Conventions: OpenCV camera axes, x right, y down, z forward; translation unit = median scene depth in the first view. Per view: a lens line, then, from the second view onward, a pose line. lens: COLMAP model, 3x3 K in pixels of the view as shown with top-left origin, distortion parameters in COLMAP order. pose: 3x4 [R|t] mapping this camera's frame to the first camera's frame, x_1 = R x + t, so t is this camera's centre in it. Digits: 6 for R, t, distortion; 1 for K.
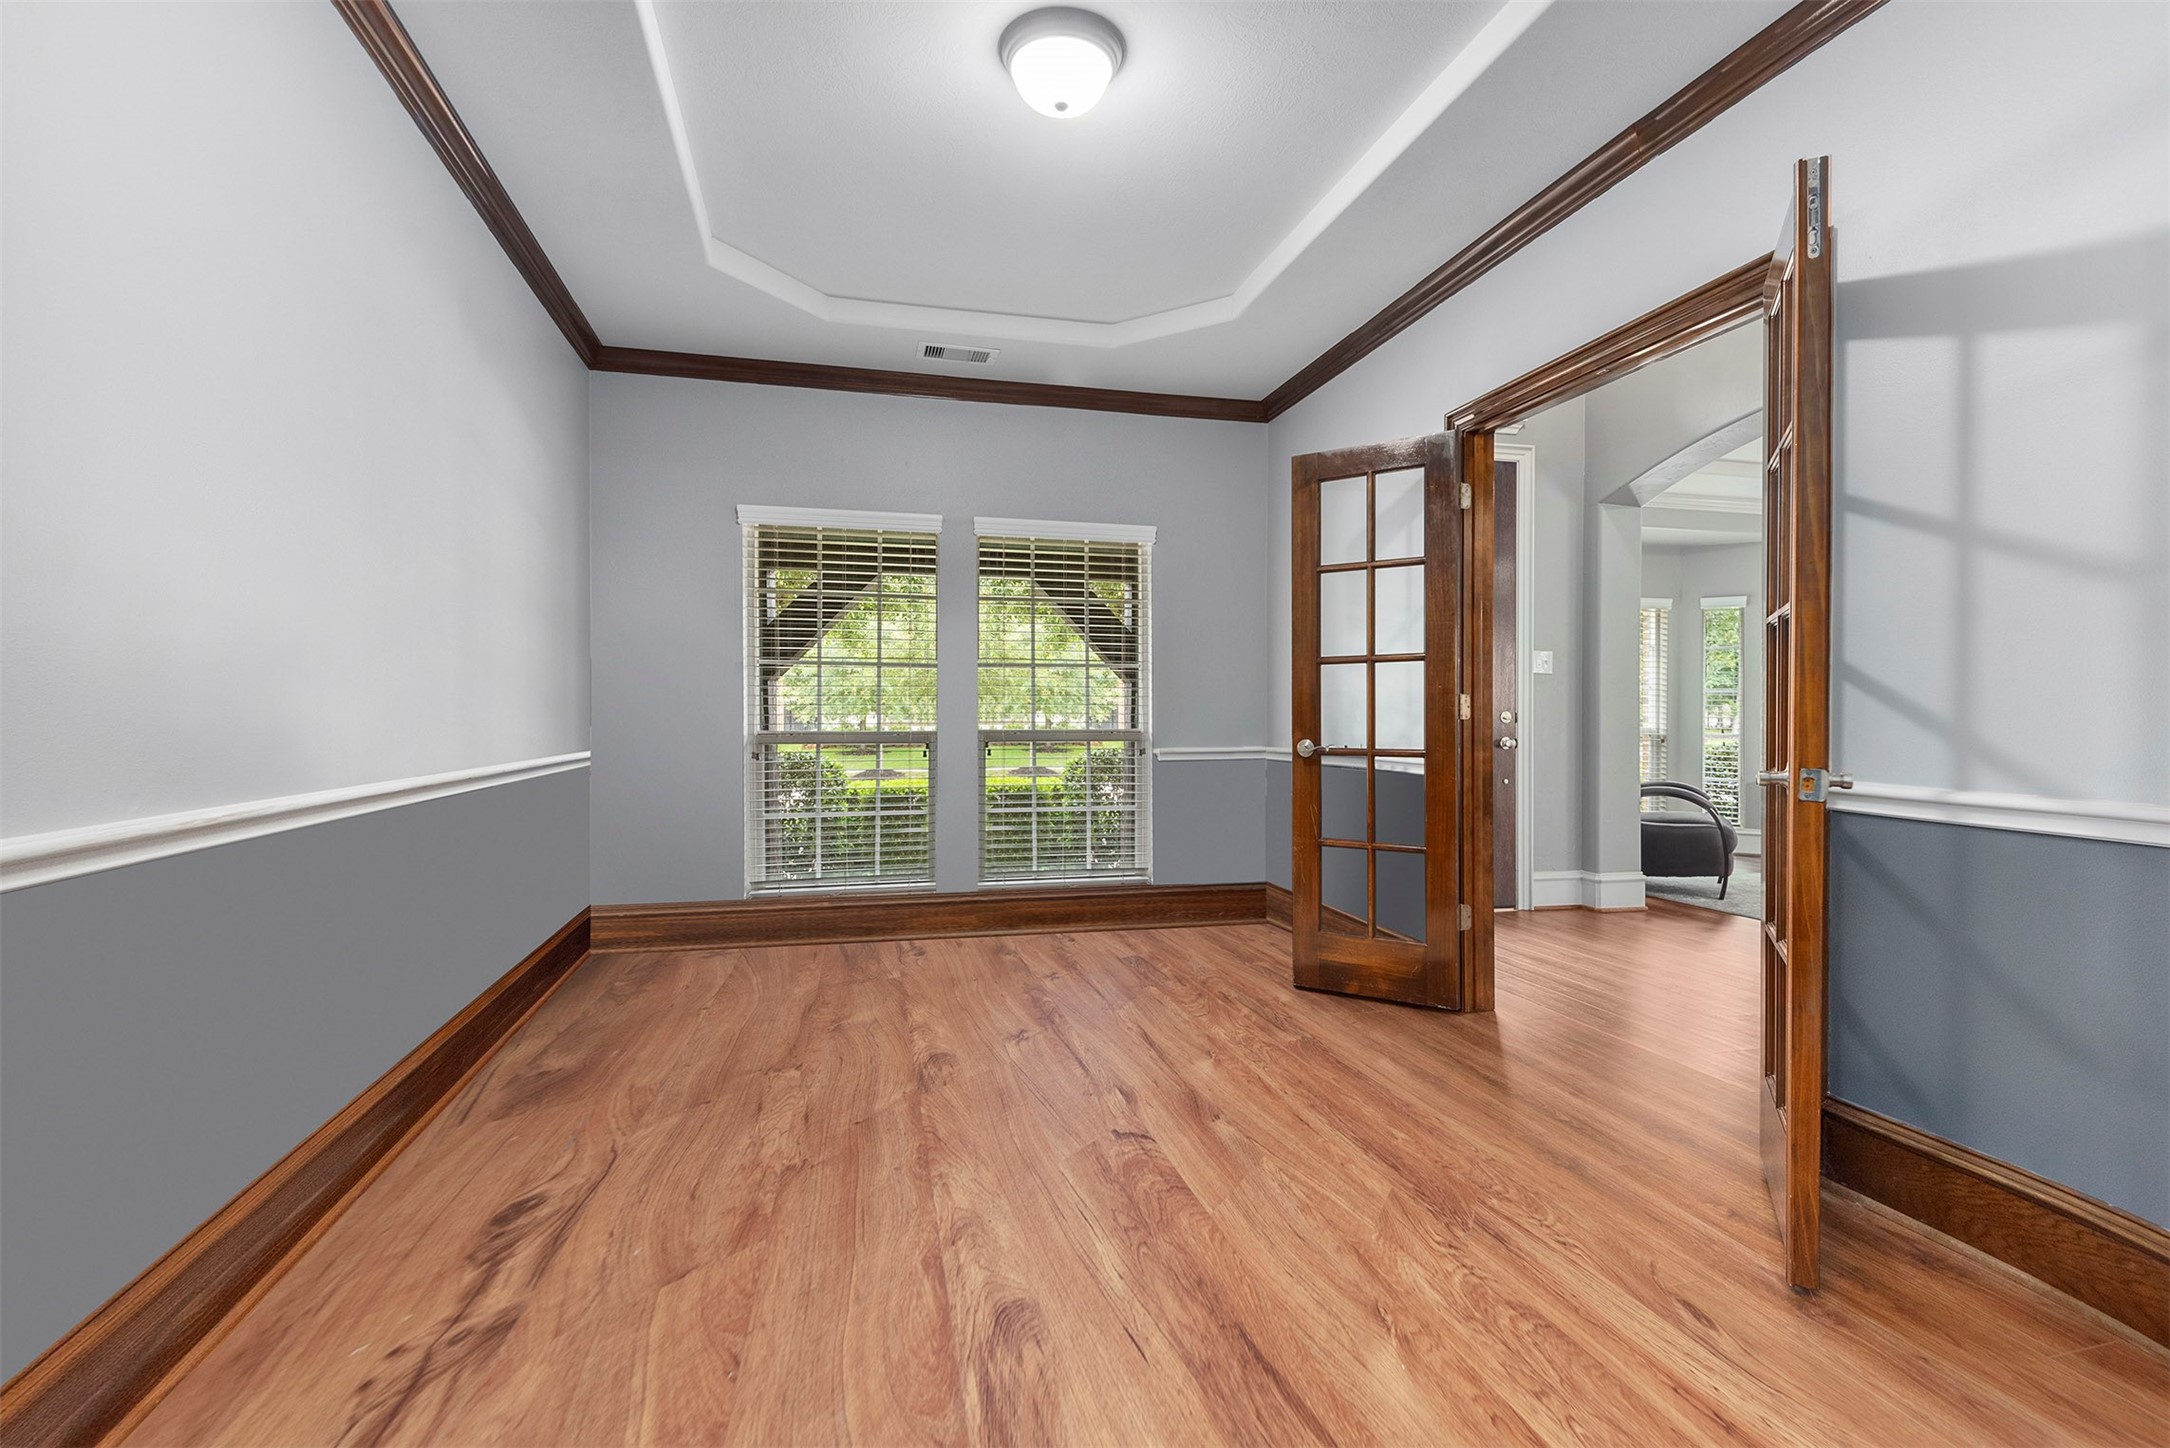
lens RADIAL K [[980.9, 0, 1087.1], [0, 980.9, 716.3], [0, 0, 1]] dist [0.032074, -0.019654]
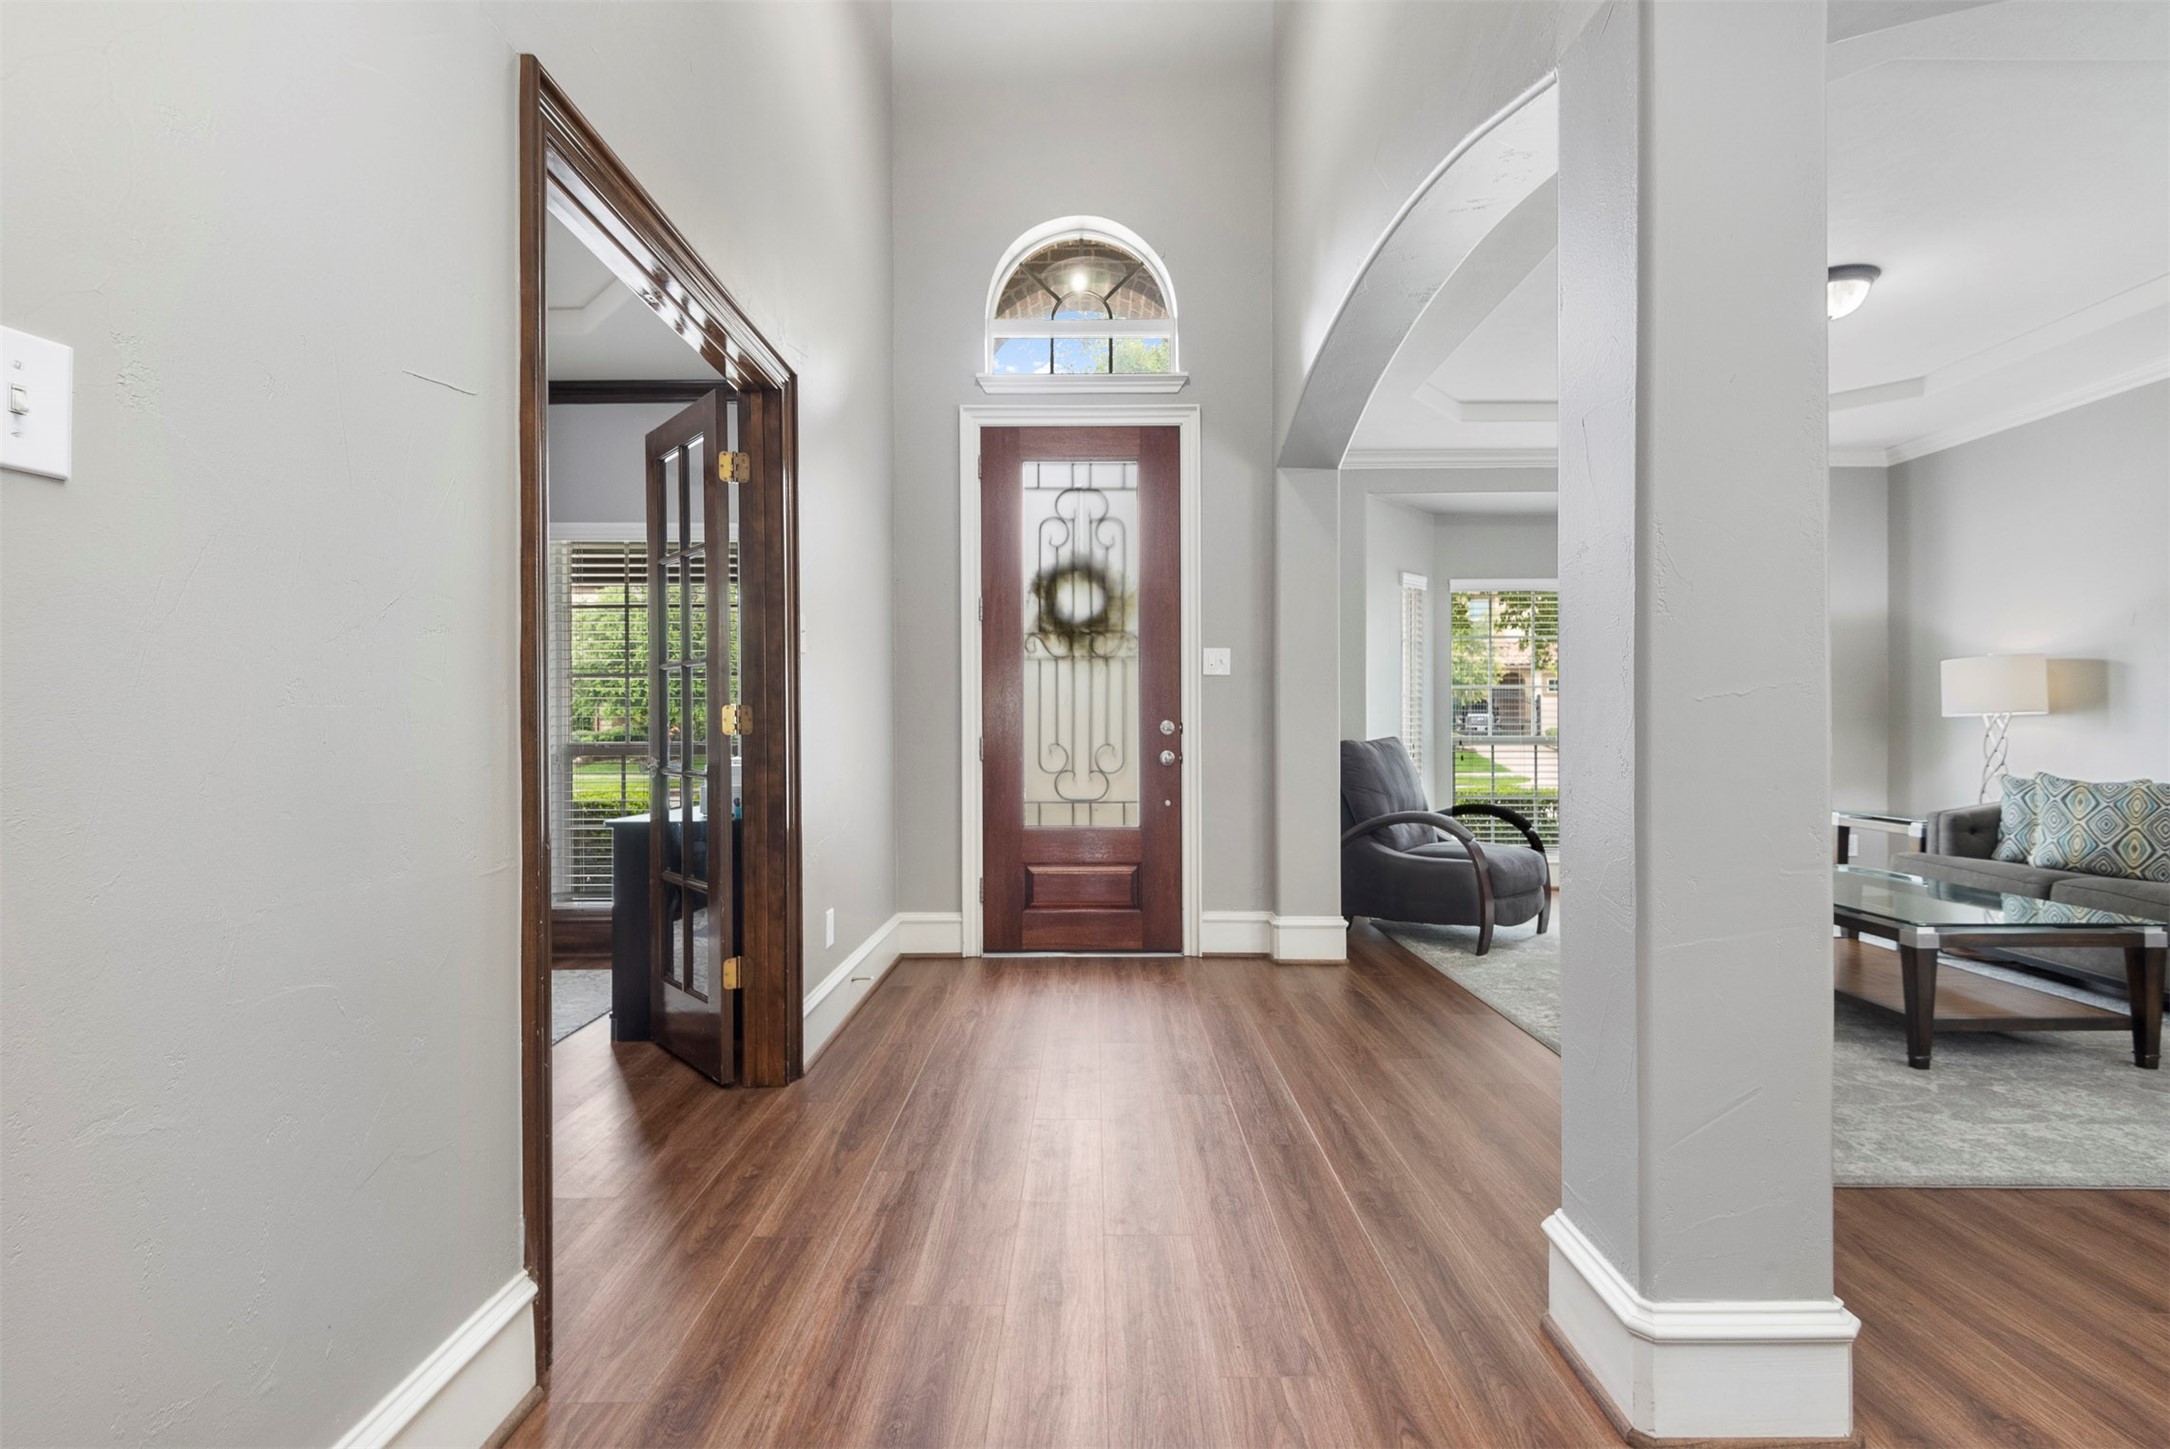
lens RADIAL K [[978.8, 0, 1088.6], [0, 978.8, 724.5], [0, 0, 1]] dist [0.036329, -0.026660]
pose [[0.973573, -0.006406, -0.228288, 0.547999], [0.006918, 0.999975, 0.001444, -0.003250], [0.228273, -0.002986, 0.973593, 0.163227]]
